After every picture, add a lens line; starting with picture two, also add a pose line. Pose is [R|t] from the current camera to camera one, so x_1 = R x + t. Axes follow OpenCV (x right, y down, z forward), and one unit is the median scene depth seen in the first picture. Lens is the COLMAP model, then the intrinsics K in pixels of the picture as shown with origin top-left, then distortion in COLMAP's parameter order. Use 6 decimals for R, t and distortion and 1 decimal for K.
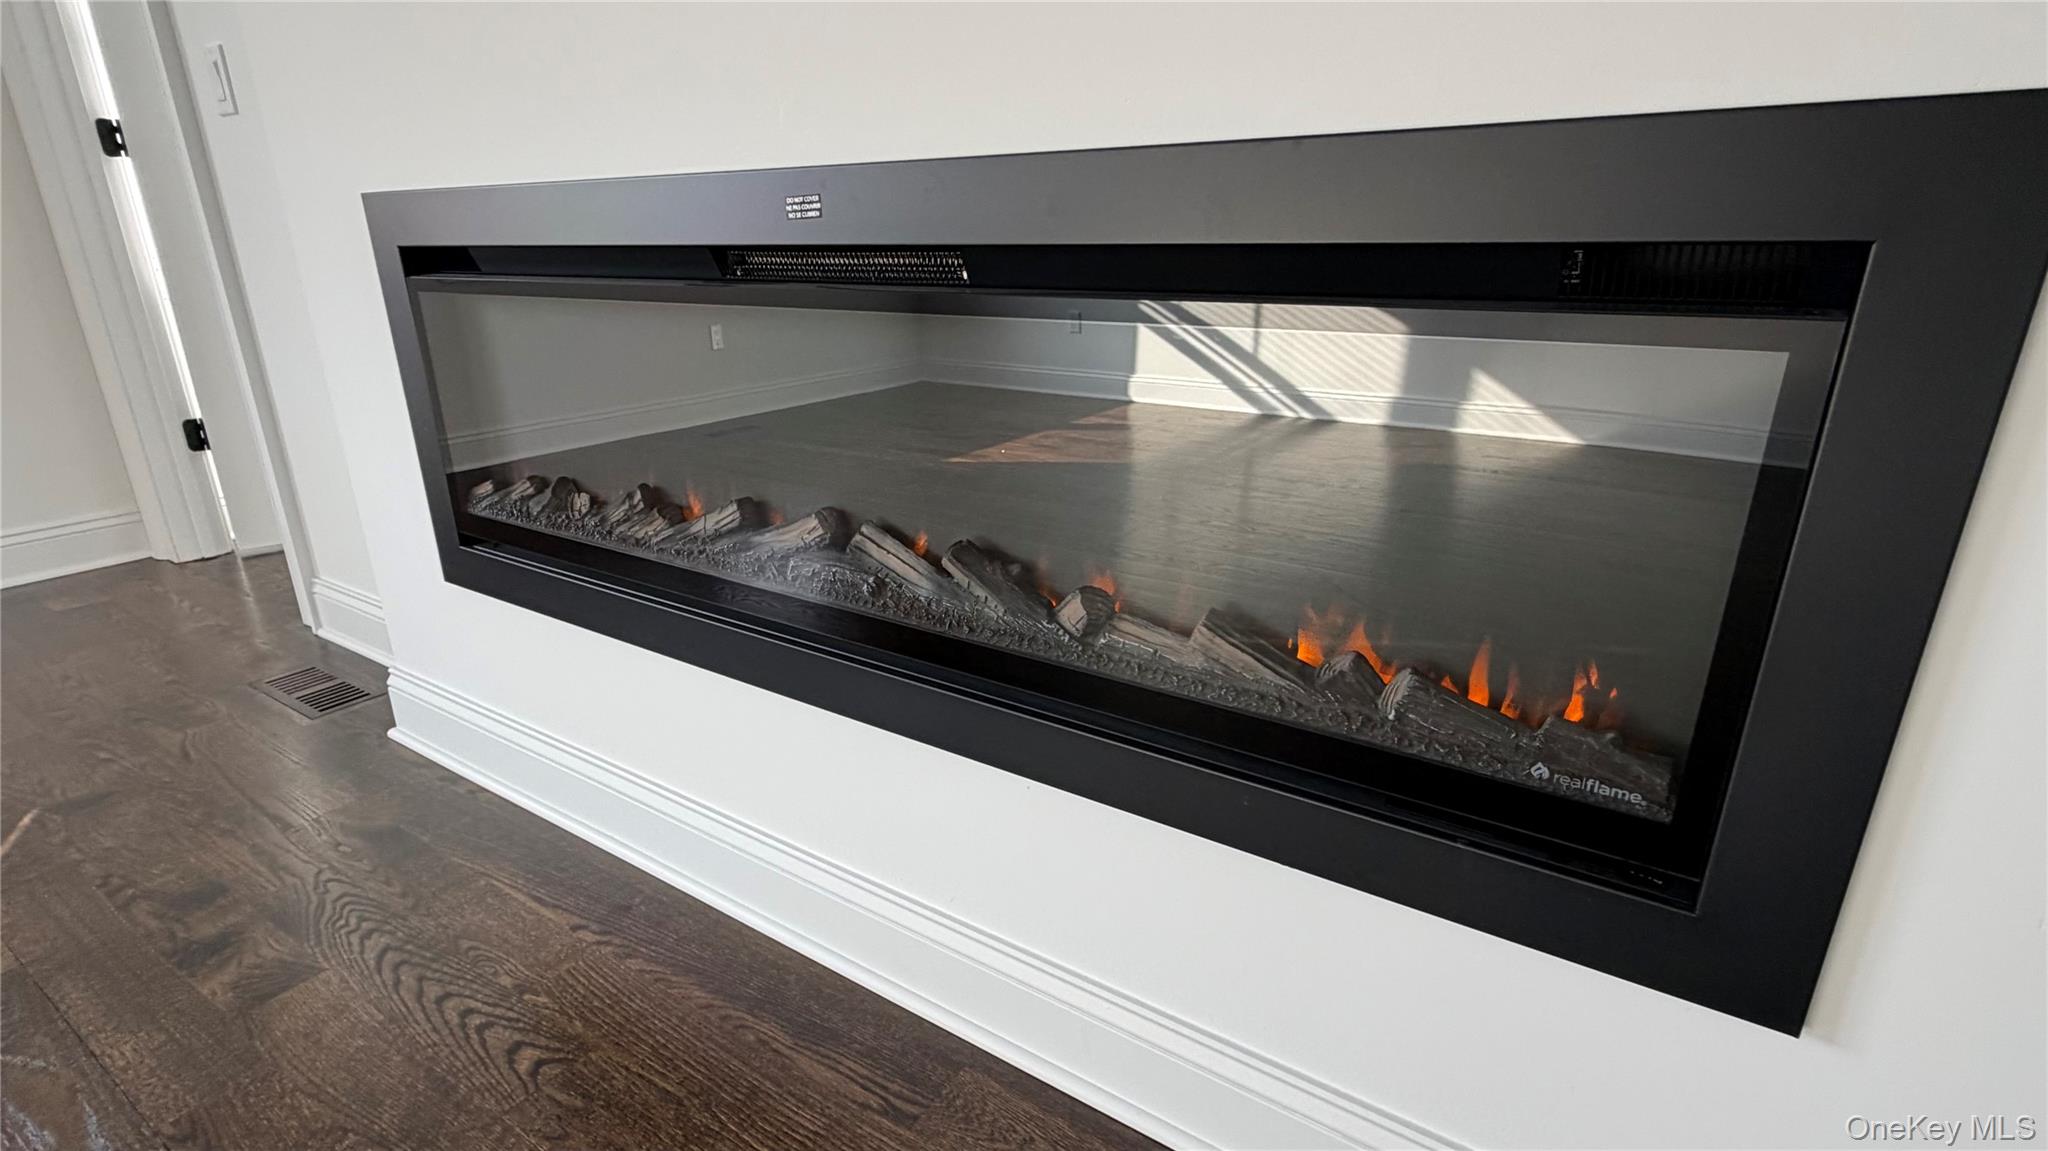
lens RADIAL K [[978.1, 0, 1008.2], [0, 978.1, 601.2], [0, 0, 1]] dist [0.019093, 0.000130]
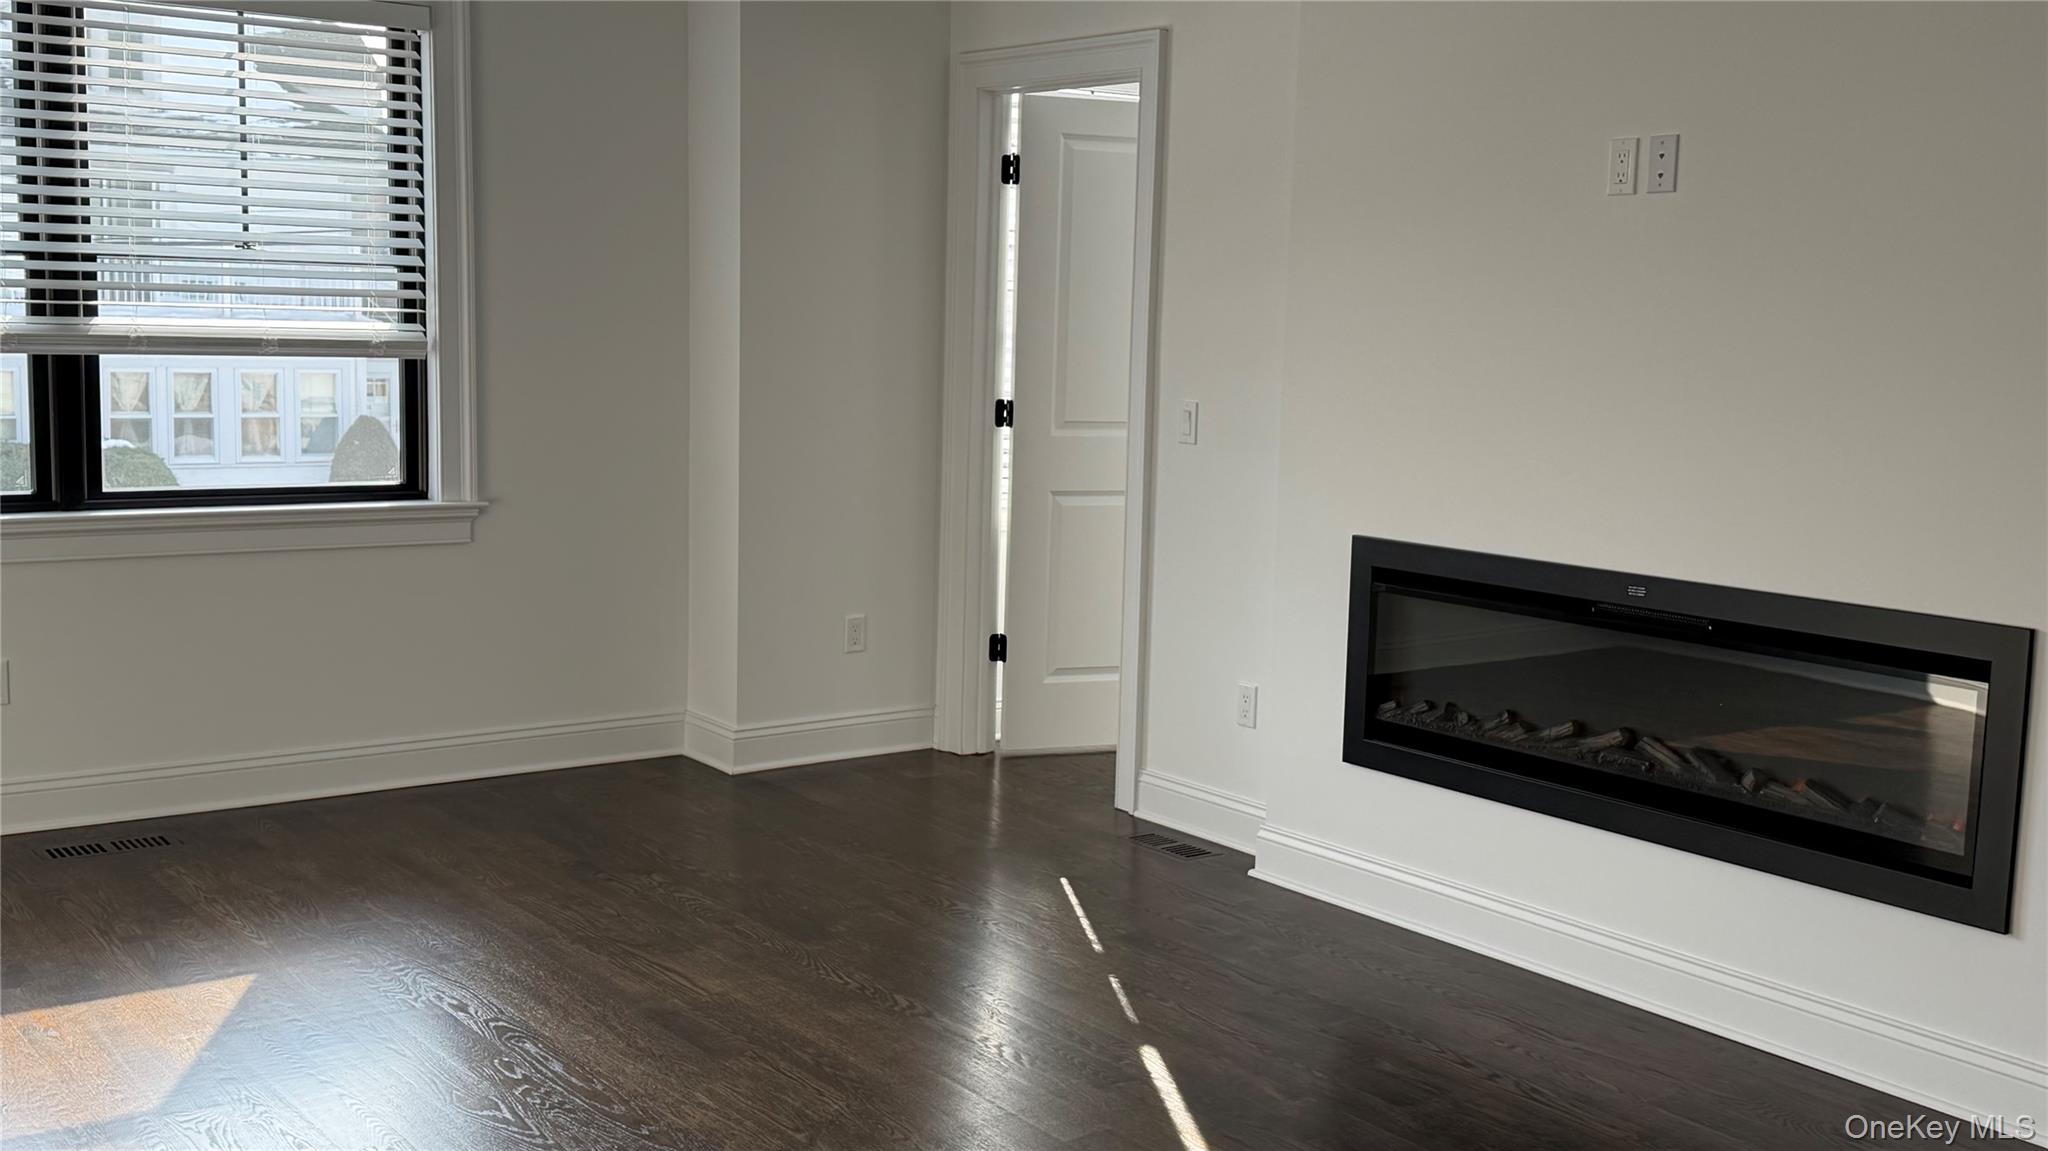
lens RADIAL K [[2168.9, 0, 1025.9], [0, 2168.9, 658.3], [0, 0, 1]] dist [0.186879, -0.408172]
pose [[0.941968, 0.091467, -0.323002, 0.087080], [-0.153492, 0.973051, -0.172082, 0.673430], [0.298557, 0.211674, 0.930622, -3.298641]]
